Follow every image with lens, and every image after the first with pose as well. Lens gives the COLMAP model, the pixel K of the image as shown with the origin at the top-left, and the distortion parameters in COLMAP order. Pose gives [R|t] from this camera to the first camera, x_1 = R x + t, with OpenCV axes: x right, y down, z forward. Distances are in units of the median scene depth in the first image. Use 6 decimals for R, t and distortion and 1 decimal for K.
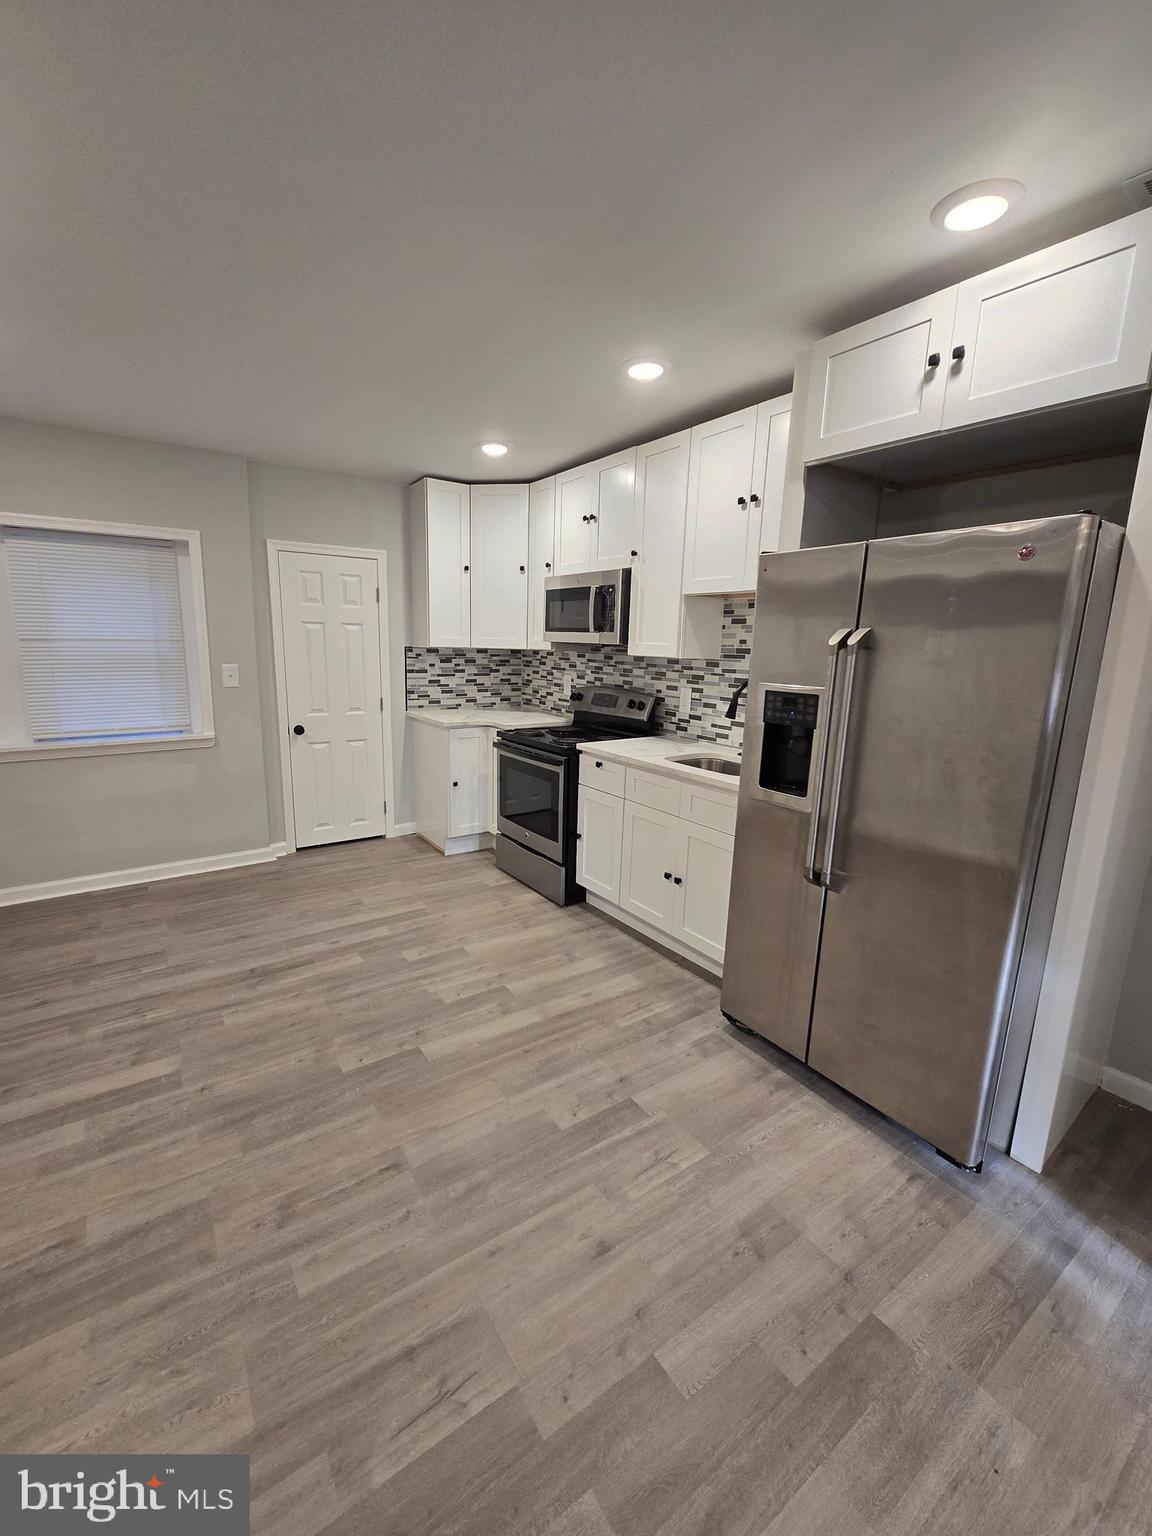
lens RADIAL K [[629.7, 0, 561.9], [0, 629.7, 766.3], [0, 0, 1]] dist [-0.003219, -0.000048]
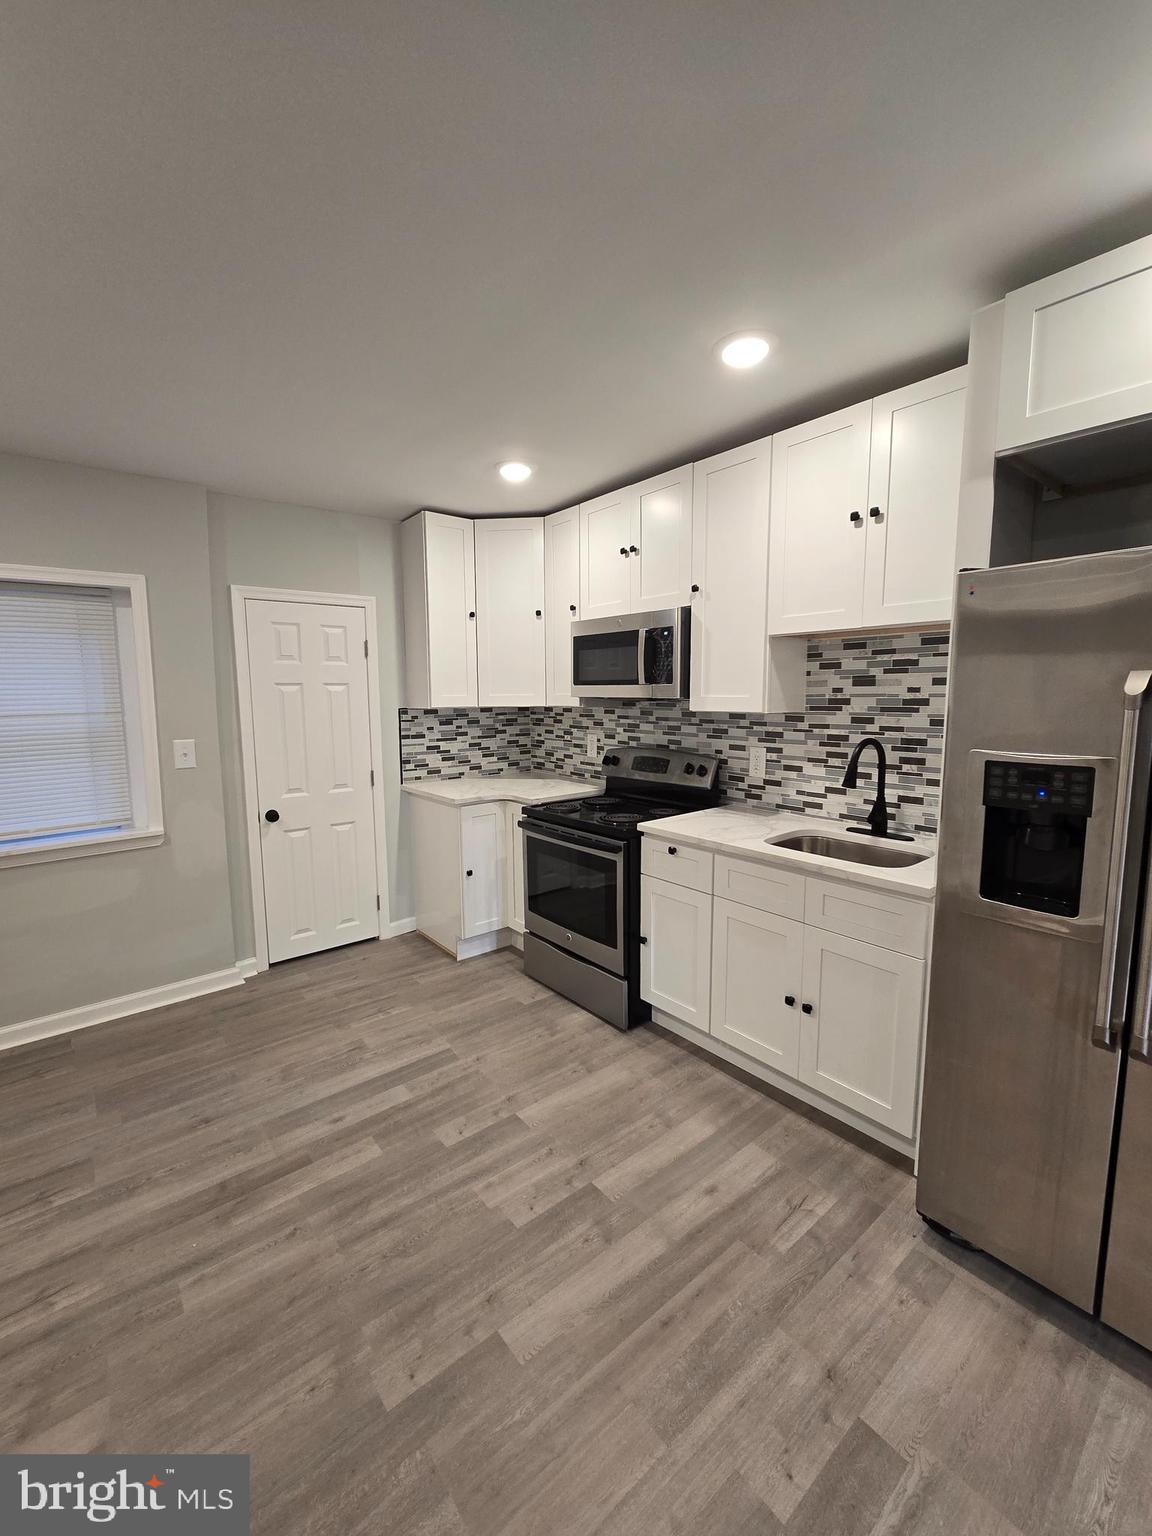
lens RADIAL K [[632.6, 0, 564.4], [0, 632.6, 763.2], [0, 0, 1]] dist [-0.003970, 0.000263]
pose [[0.996770, -0.041950, 0.068488, -0.111318], [0.047465, 0.995584, -0.080990, -0.047800], [-0.064788, 0.083979, 0.994359, 0.189819]]
